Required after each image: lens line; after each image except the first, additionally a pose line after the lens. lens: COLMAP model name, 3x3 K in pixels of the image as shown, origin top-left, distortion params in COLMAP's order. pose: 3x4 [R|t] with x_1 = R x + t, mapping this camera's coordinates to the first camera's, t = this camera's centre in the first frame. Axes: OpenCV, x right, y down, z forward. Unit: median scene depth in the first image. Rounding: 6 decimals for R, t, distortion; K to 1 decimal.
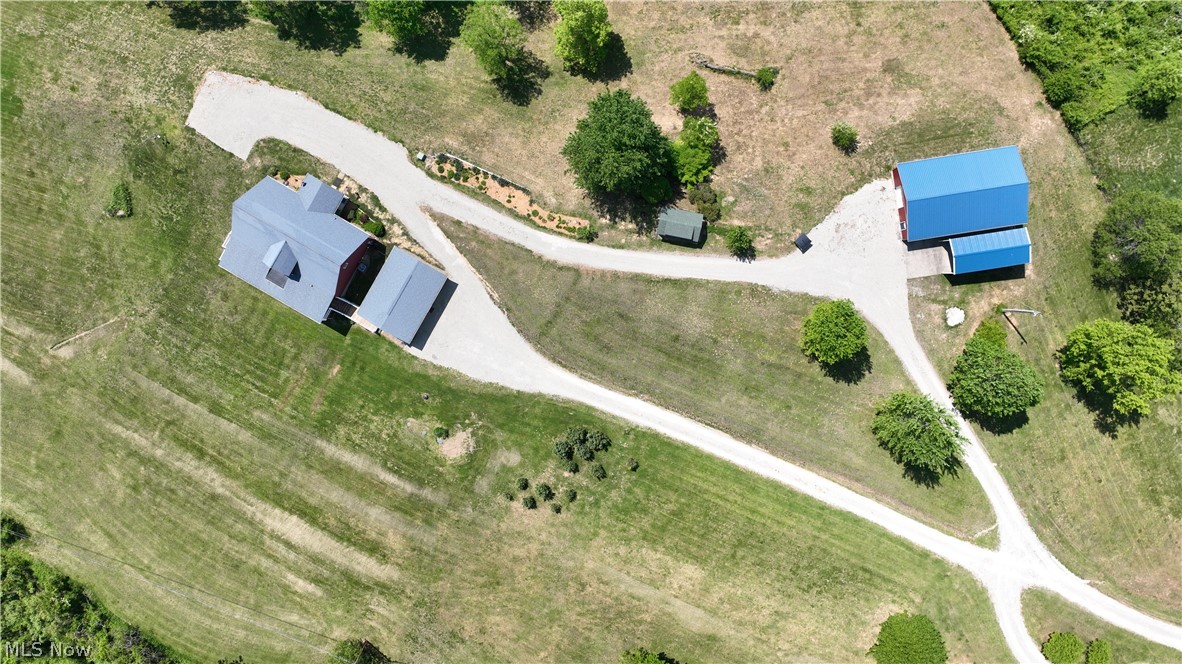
lens RADIAL K [[833.4, 0, 592.9], [0, 833.4, 333.2], [0, 0, 1]] dist [0.011245, 0.001122]
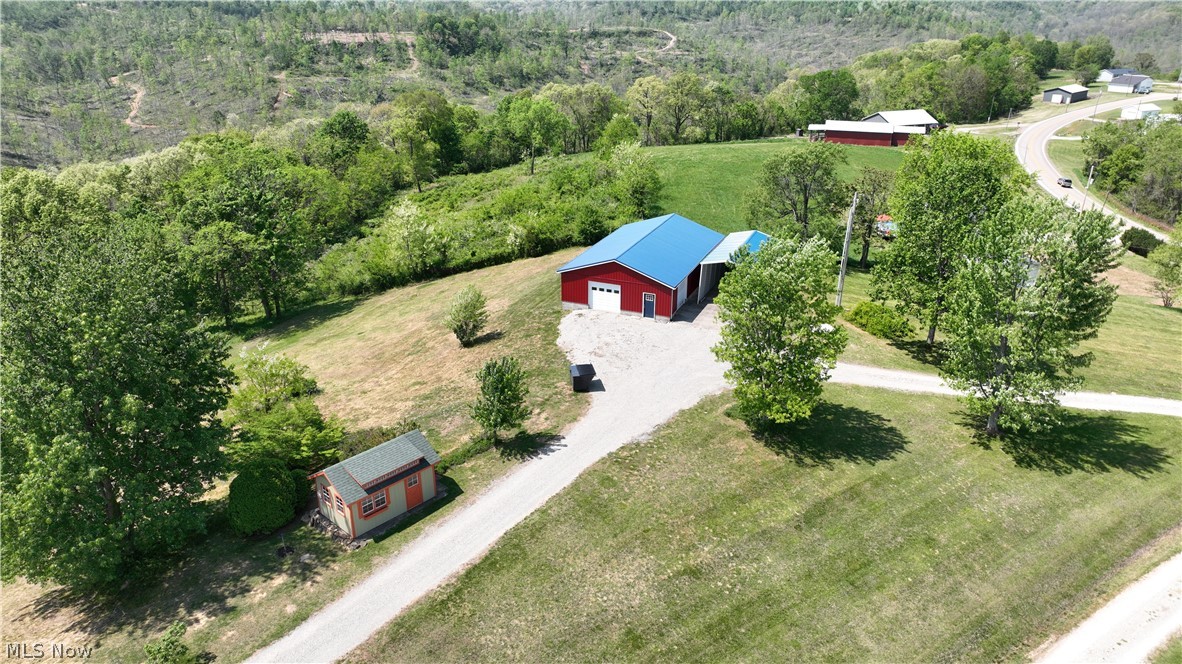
lens RADIAL K [[833.4, 0, 592.5], [0, 833.4, 334.5], [0, 0, 1]] dist [0.011245, 0.001122]
pose [[0.521974, -0.299740, 0.798560, -0.125559], [0.852940, 0.176842, -0.491142, 0.126339], [0.005996, 0.937487, 0.347968, 0.760635]]
